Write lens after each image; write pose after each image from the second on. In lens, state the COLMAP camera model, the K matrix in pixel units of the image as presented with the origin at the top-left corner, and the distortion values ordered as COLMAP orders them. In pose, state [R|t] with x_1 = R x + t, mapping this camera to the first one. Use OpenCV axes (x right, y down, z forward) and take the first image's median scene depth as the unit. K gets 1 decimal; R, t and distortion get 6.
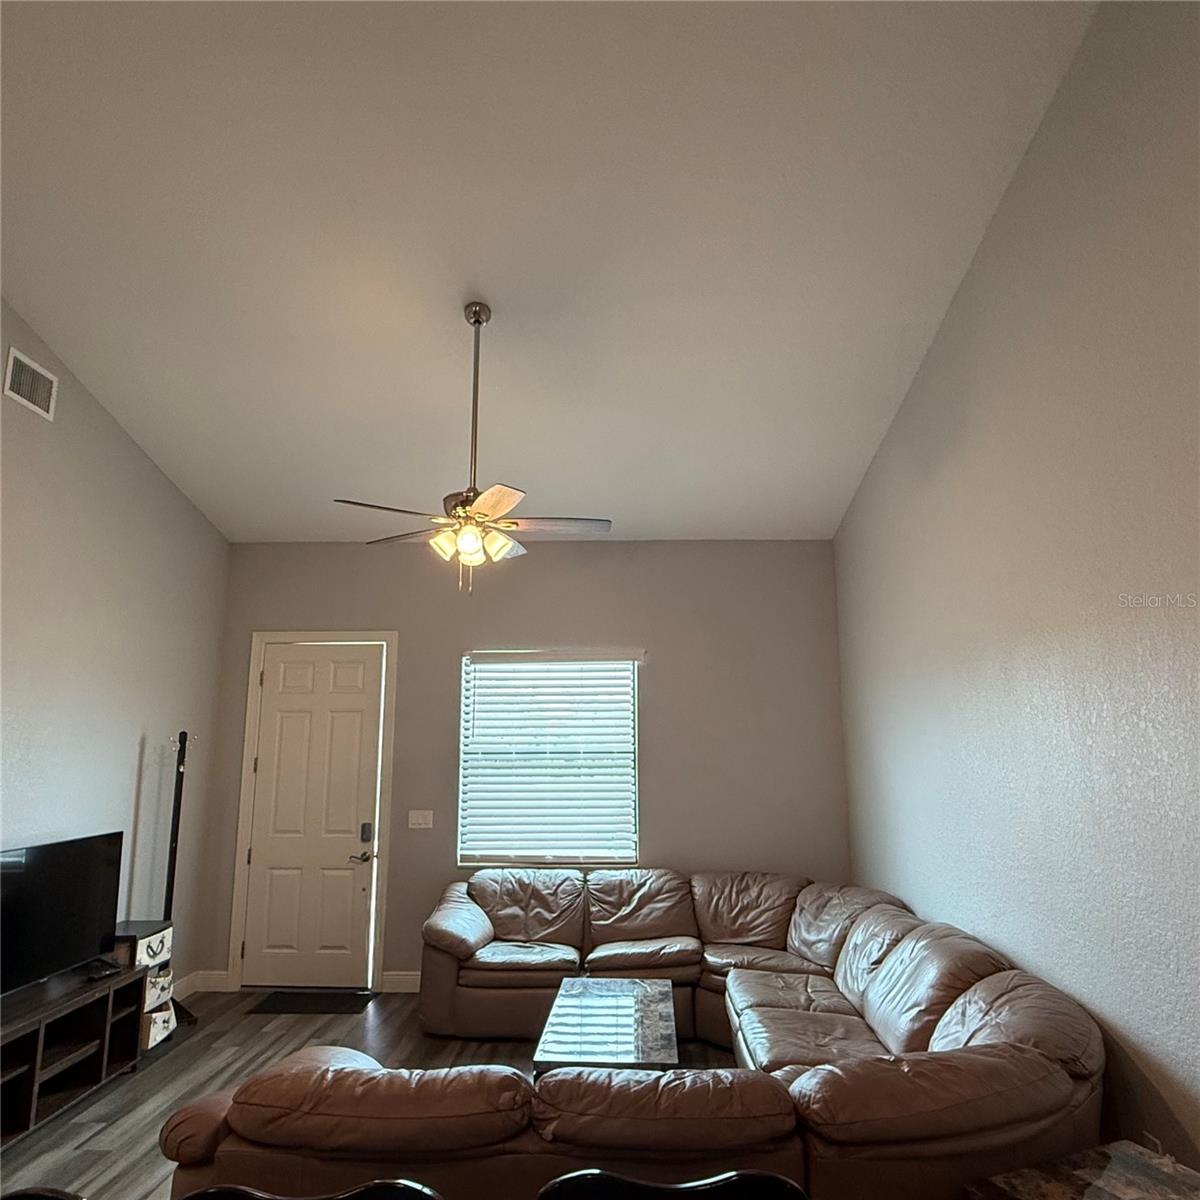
lens RADIAL K [[826.5, 0, 598.5], [0, 826.5, 599.5], [0, 0, 1]] dist [0.008256, -0.001650]
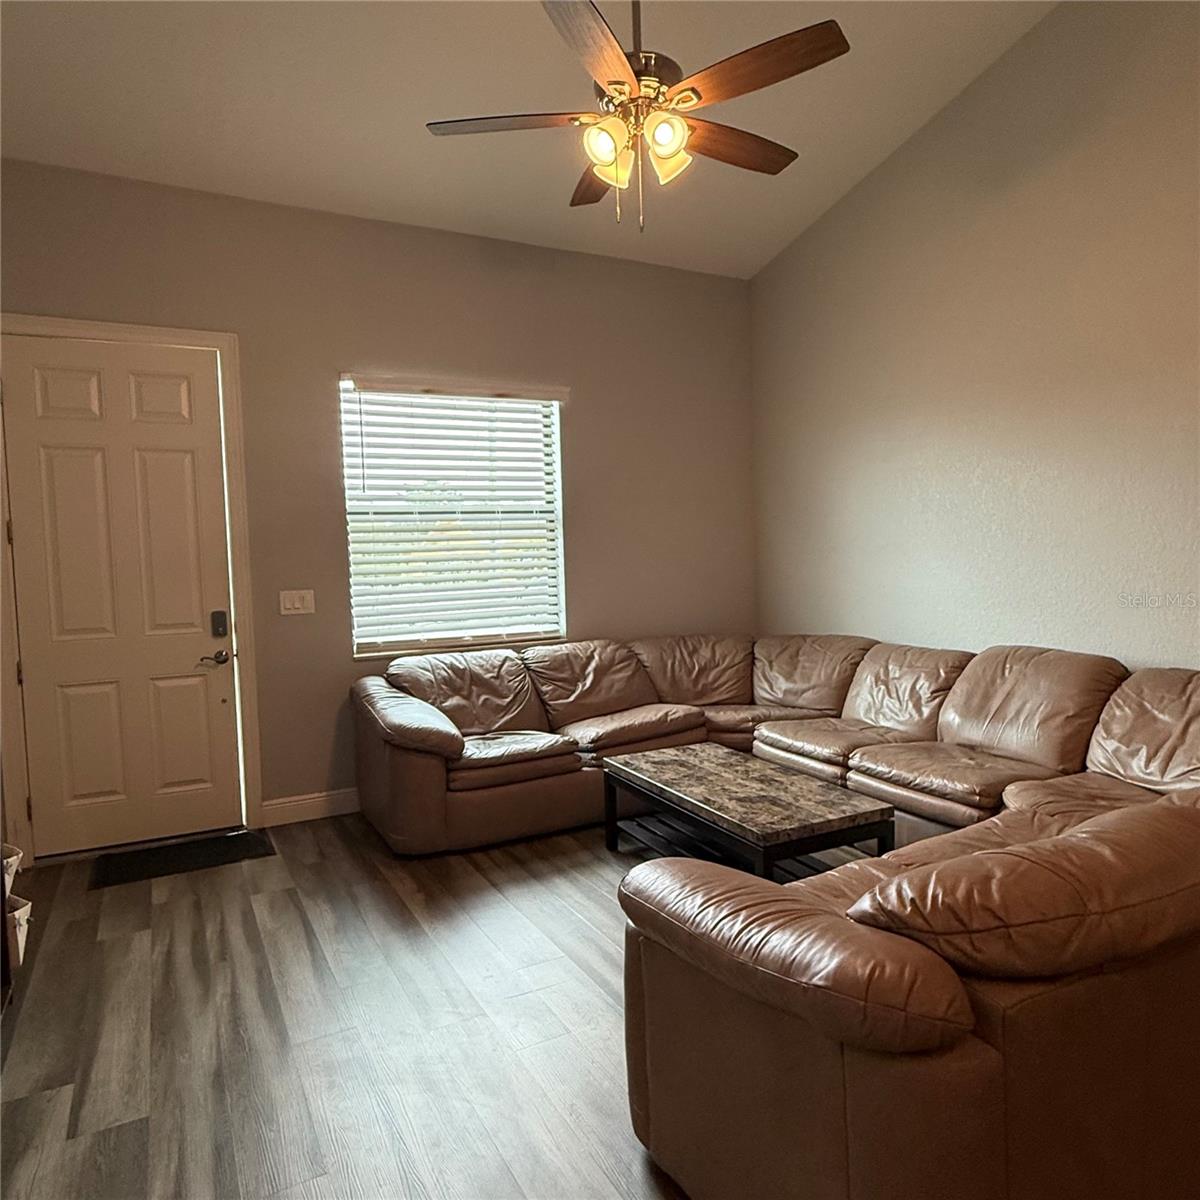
lens RADIAL K [[826.5, 0, 598.6], [0, 826.5, 597.5], [0, 0, 1]] dist [0.008256, -0.001650]
pose [[0.871662, -0.050876, 0.487460, -0.364867], [-0.054618, 0.978319, 0.199772, 0.108544], [-0.487055, -0.200758, 0.849985, 0.267280]]
